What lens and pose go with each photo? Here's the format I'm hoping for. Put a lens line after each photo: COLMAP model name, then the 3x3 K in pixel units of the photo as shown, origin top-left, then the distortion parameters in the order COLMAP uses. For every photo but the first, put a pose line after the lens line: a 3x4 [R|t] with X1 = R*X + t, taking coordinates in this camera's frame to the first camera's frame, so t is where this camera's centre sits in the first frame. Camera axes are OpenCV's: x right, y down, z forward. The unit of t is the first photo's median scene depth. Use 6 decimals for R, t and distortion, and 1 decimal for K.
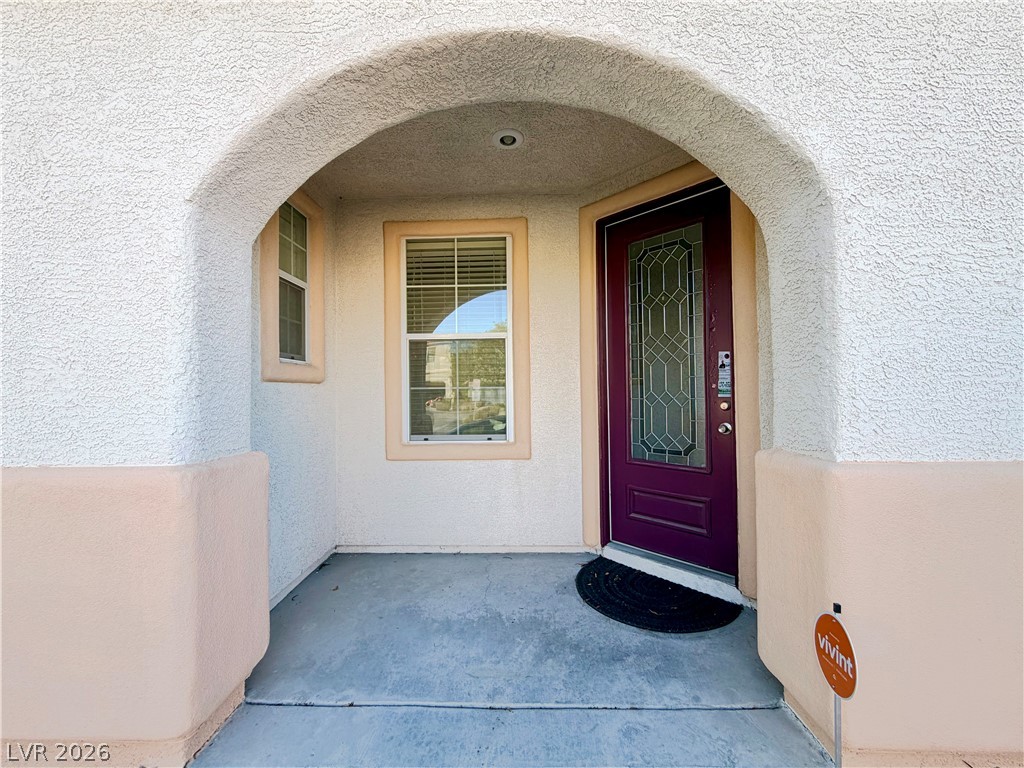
lens RADIAL K [[413.1, 0, 512.0], [0, 413.1, 384.0], [0, 0, 1]] dist [0.000659, -0.000320]
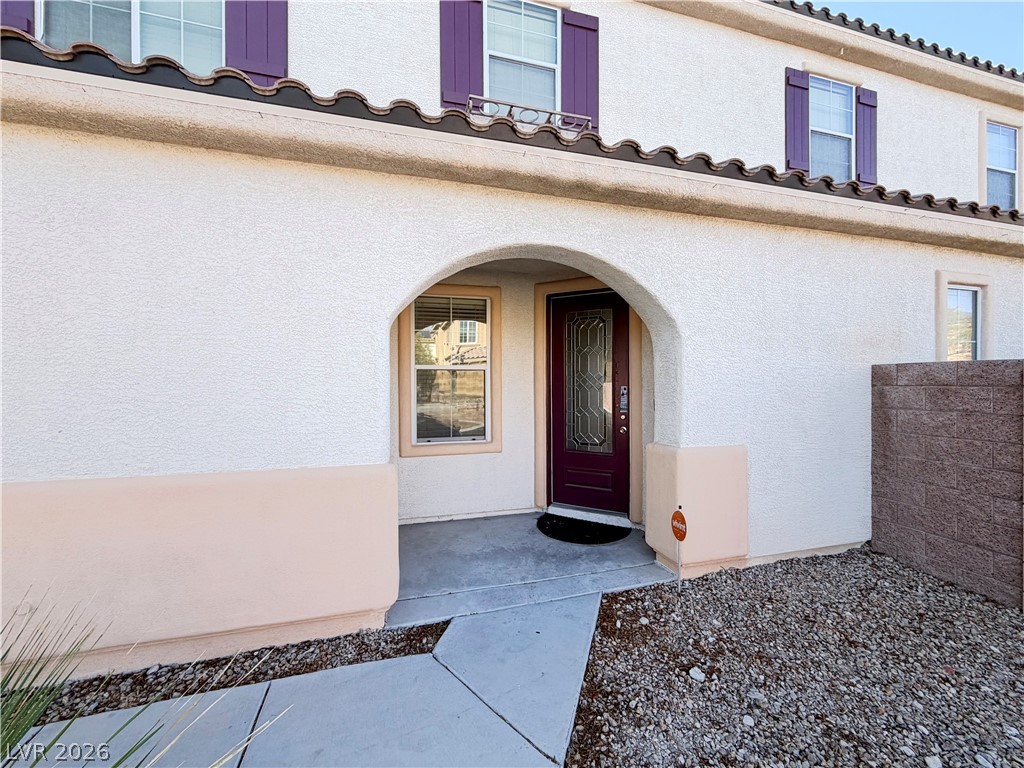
lens RADIAL K [[413.1, 0, 512.0], [0, 413.1, 384.0], [0, 0, 1]] dist [0.000659, -0.000320]
pose [[0.952507, 0.008498, 0.304397, -0.507410], [-0.014471, 0.999744, 0.017374, -0.120228], [-0.304171, -0.020954, 0.952387, -0.563063]]
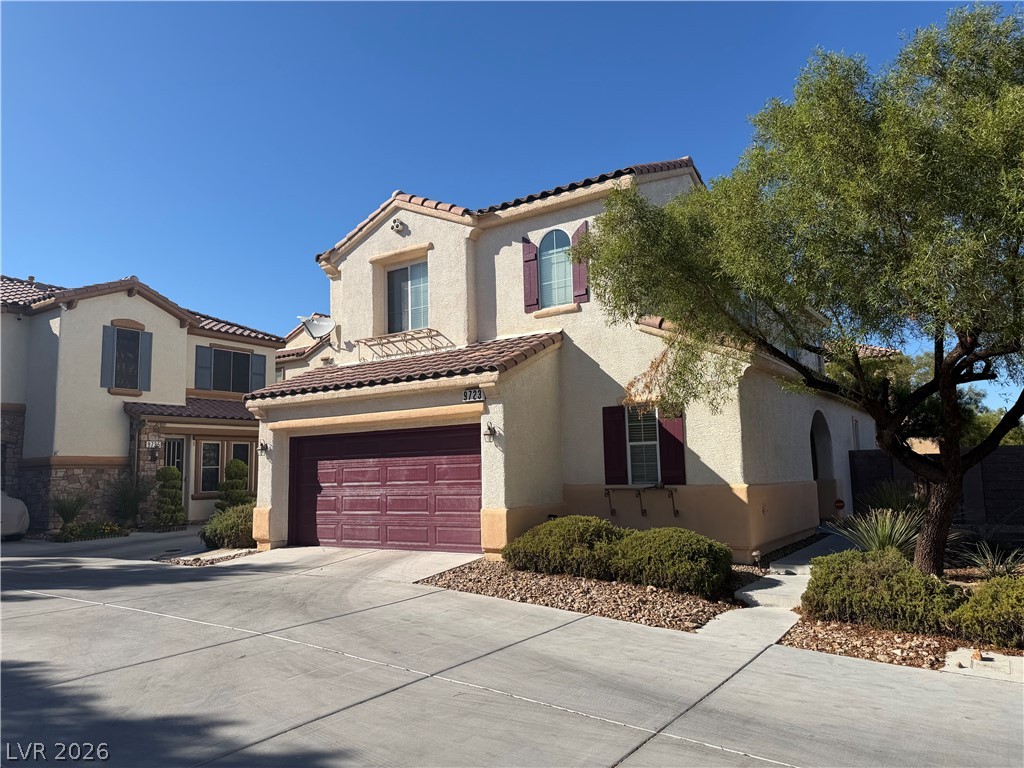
lens RADIAL K [[719.6, 0, 512.0], [0, 719.6, 384.0], [0, 0, 1]] dist [0.117831, -0.168450]
pose [[0.535979, 0.104743, 0.837708, -7.383320], [0.001045, 0.992190, -0.124728, 0.087285], [-0.844230, 0.067727, 0.531684, -0.625530]]
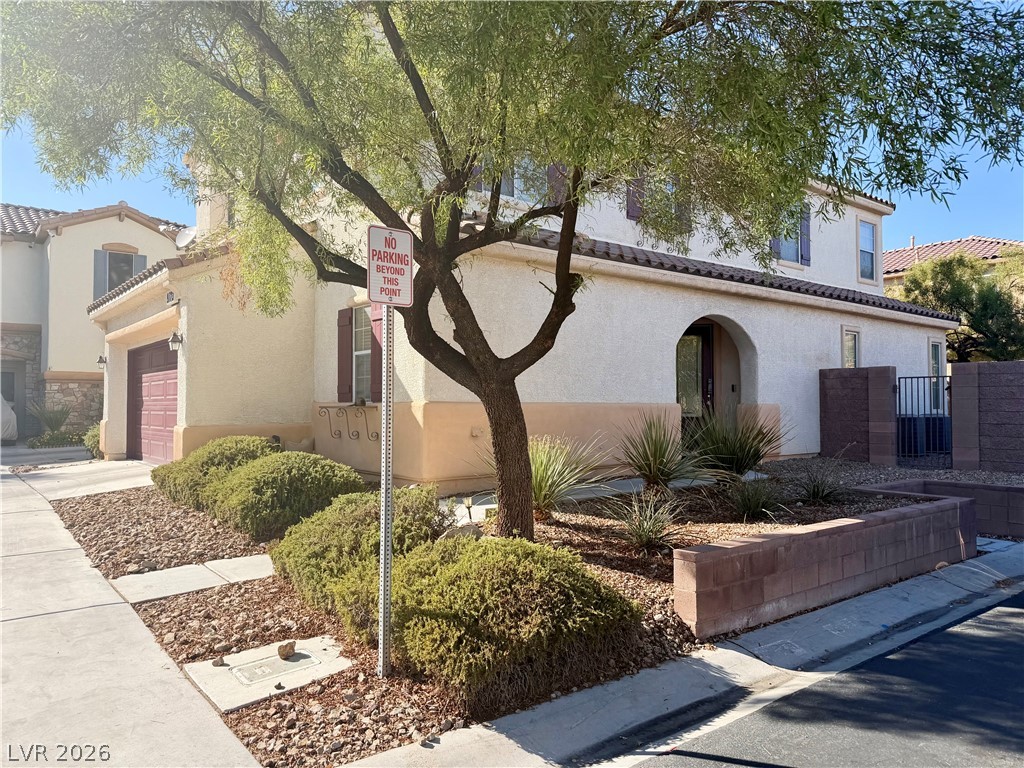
lens RADIAL K [[719.6, 0, 512.0], [0, 719.6, 384.0], [0, 0, 1]] dist [0.117831, -0.168450]
pose [[0.761968, 0.030757, 0.646884, -4.599209], [-0.018426, 0.999497, -0.025818, 0.143921], [-0.647352, 0.007753, 0.762151, -2.450292]]
